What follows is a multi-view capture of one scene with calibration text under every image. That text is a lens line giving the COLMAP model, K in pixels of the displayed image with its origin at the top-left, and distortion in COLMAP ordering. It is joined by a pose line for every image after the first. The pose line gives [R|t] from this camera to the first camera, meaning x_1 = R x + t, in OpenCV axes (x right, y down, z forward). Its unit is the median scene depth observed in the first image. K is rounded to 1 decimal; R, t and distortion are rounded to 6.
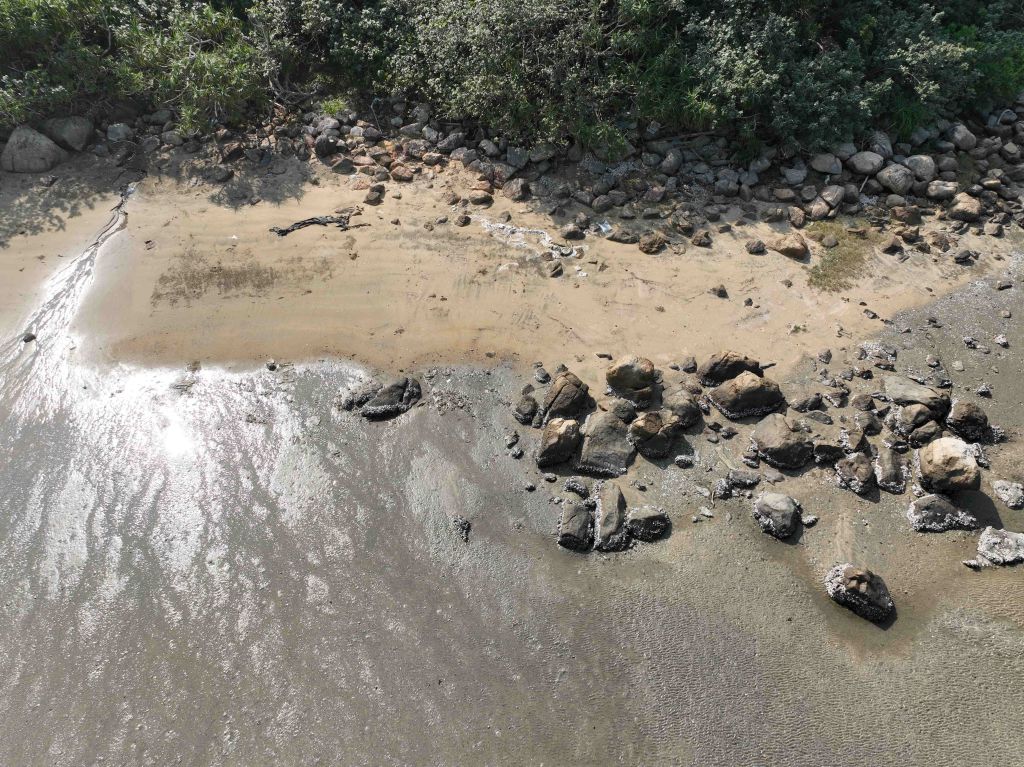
lens RADIAL K [[721.5, 0, 512.0], [0, 721.5, 383.5], [0, 0, 1]] dist [-0.005874, 0.019199]
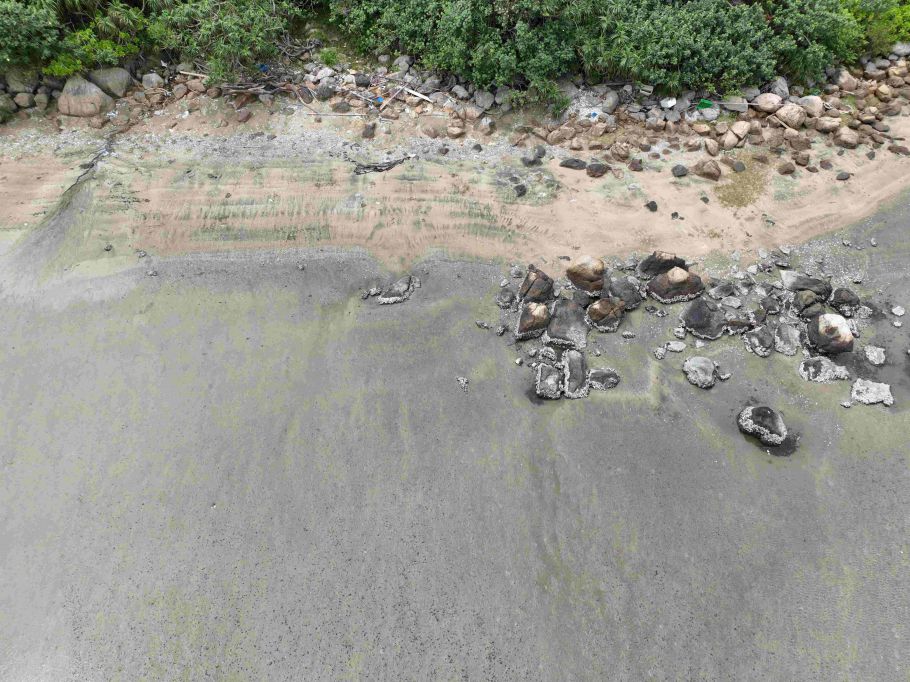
lens RADIAL K [[641.2, 0, 455.0], [0, 641.2, 341.0], [0, 0, 1]] dist [-0.005874, 0.019199]
pose [[0.999774, -0.012892, 0.016933, -0.068717], [0.011968, 0.998493, 0.053549, 0.036996], [-0.017598, -0.053334, 0.998422, -0.108845]]
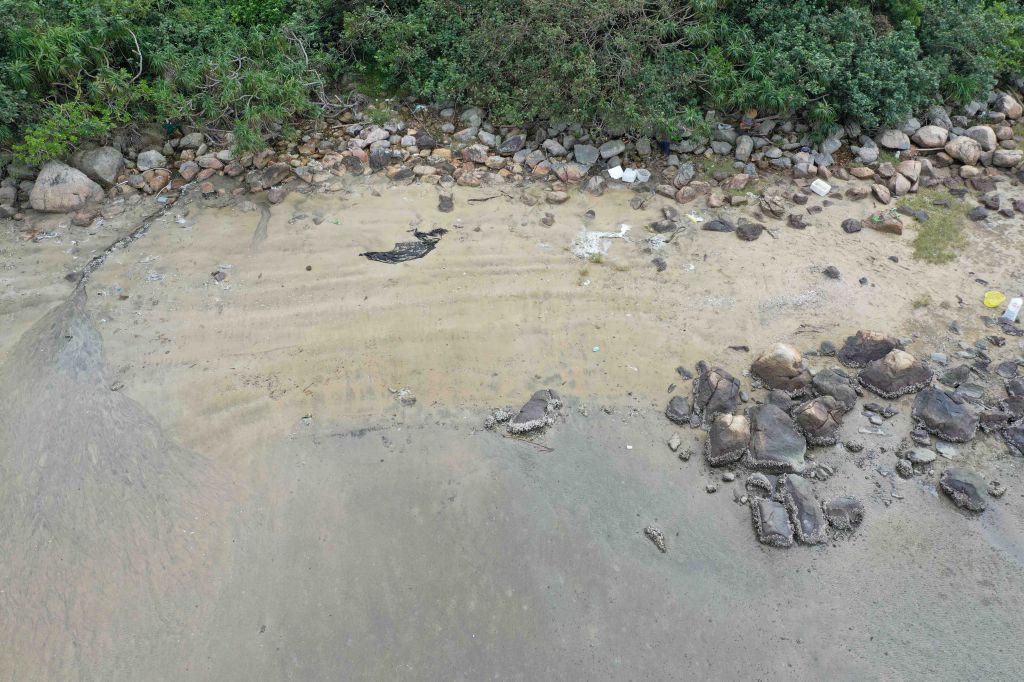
lens RADIAL K [[798.5, 0, 512.0], [0, 798.5, 341.0], [0, 0, 1]] dist [-0.013727, -0.005490]
pose [[0.992226, -0.090335, 0.085594, -0.212708], [0.096967, 0.992322, -0.076779, 0.003752], [-0.078001, 0.084482, 0.993367, -0.025614]]
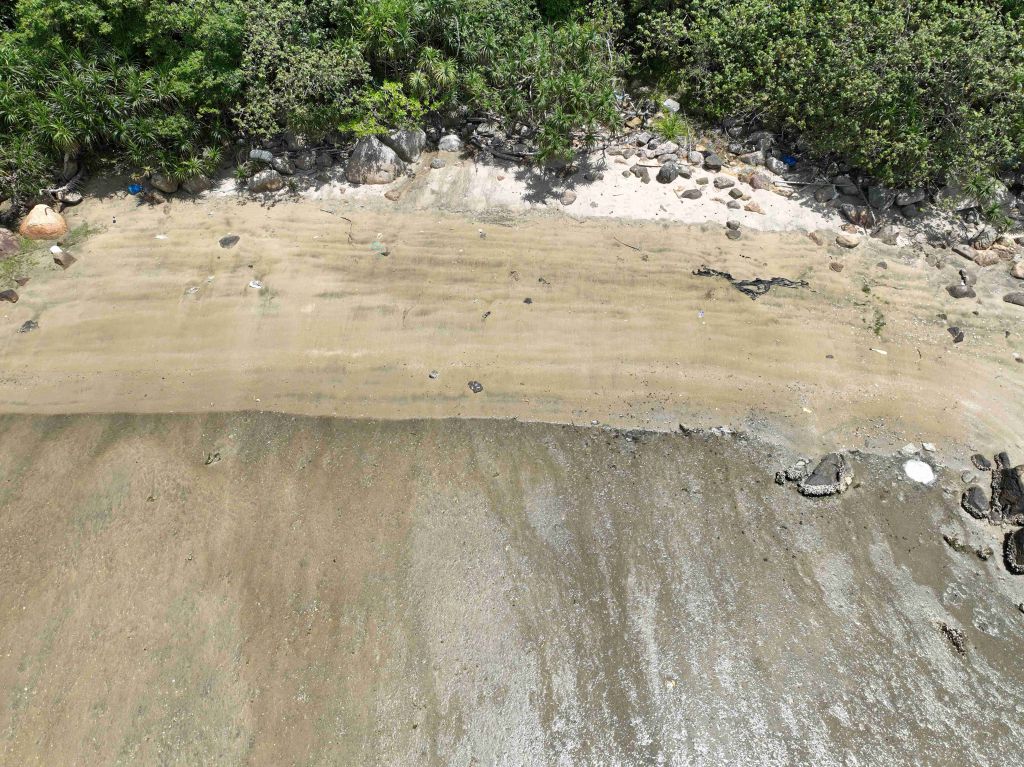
lens RADIAL K [[721.5, 0, 512.0], [0, 721.5, 383.5], [0, 0, 1]] dist [-0.005874, 0.019199]
pose [[0.994130, 0.080481, -0.072303, -0.398965], [-0.076517, 0.995493, 0.056023, -0.094234], [0.076486, -0.050161, 0.995808, 0.020007]]
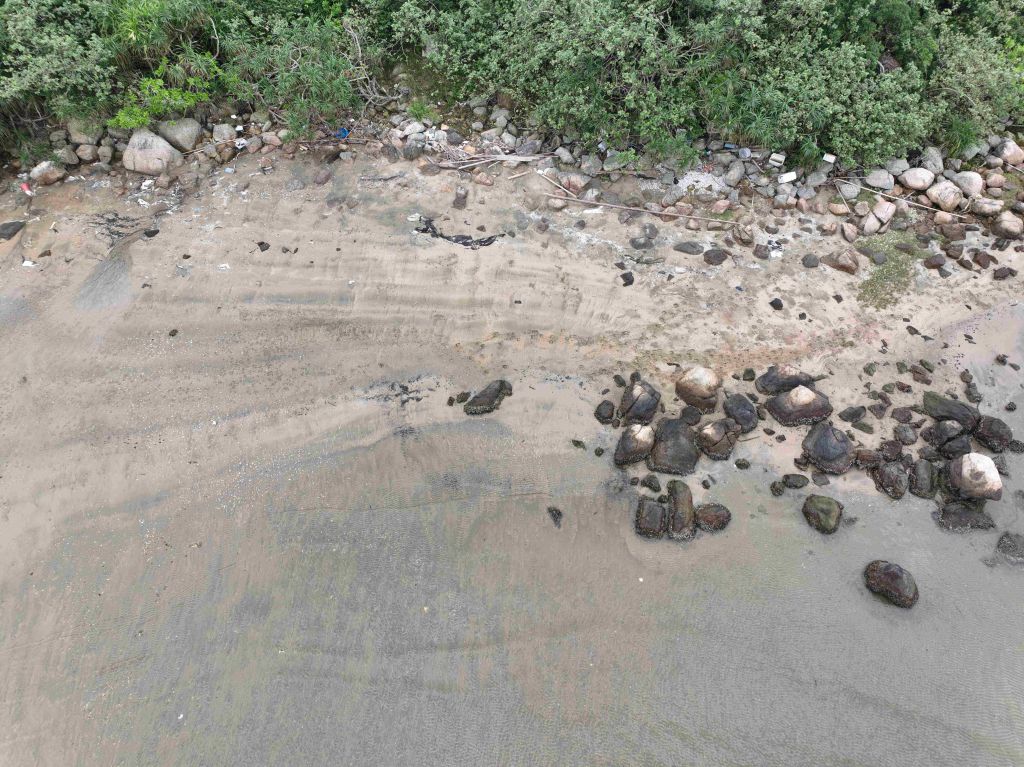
lens RADIAL K [[721.5, 0, 512.0], [0, 721.5, 383.5], [0, 0, 1]] dist [-0.005874, 0.019199]
pose [[0.999277, 0.028244, -0.025461, -0.077595], [-0.026116, 0.996426, 0.080327, -0.075221], [0.027639, -0.079604, 0.996443, -0.112869]]
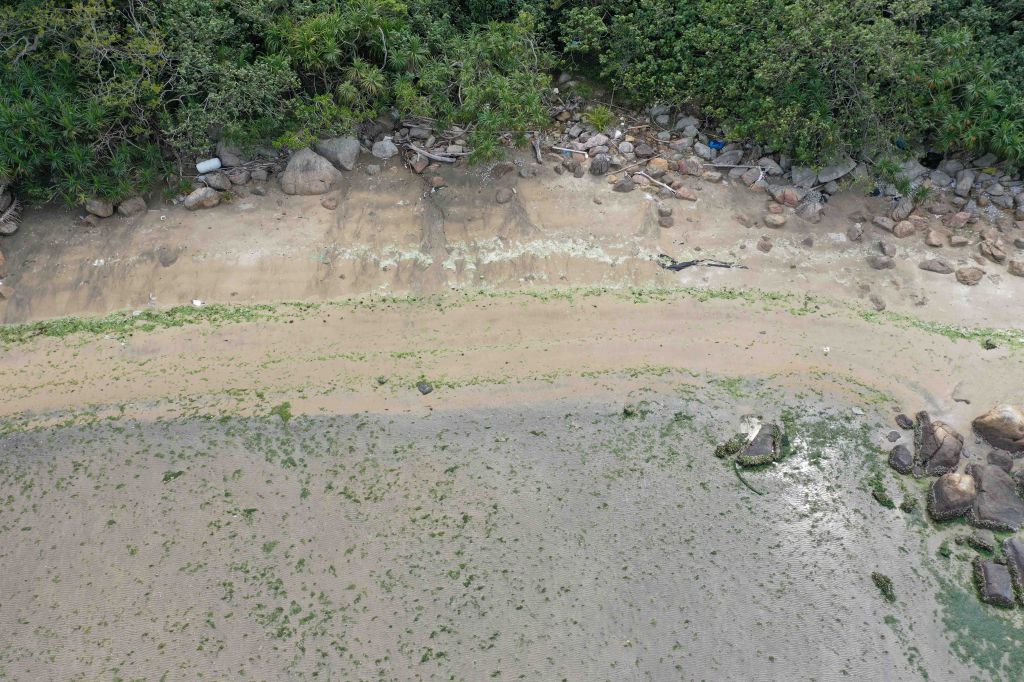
lens RADIAL K [[798.5, 0, 512.0], [0, 798.5, 341.0], [0, 0, 1]] dist [-0.013727, -0.005490]
pose [[0.999772, 0.000963, -0.021333, -0.379588], [-0.000845, 0.999984, 0.005550, -0.101928], [0.021338, -0.005531, 0.999757, -0.091292]]
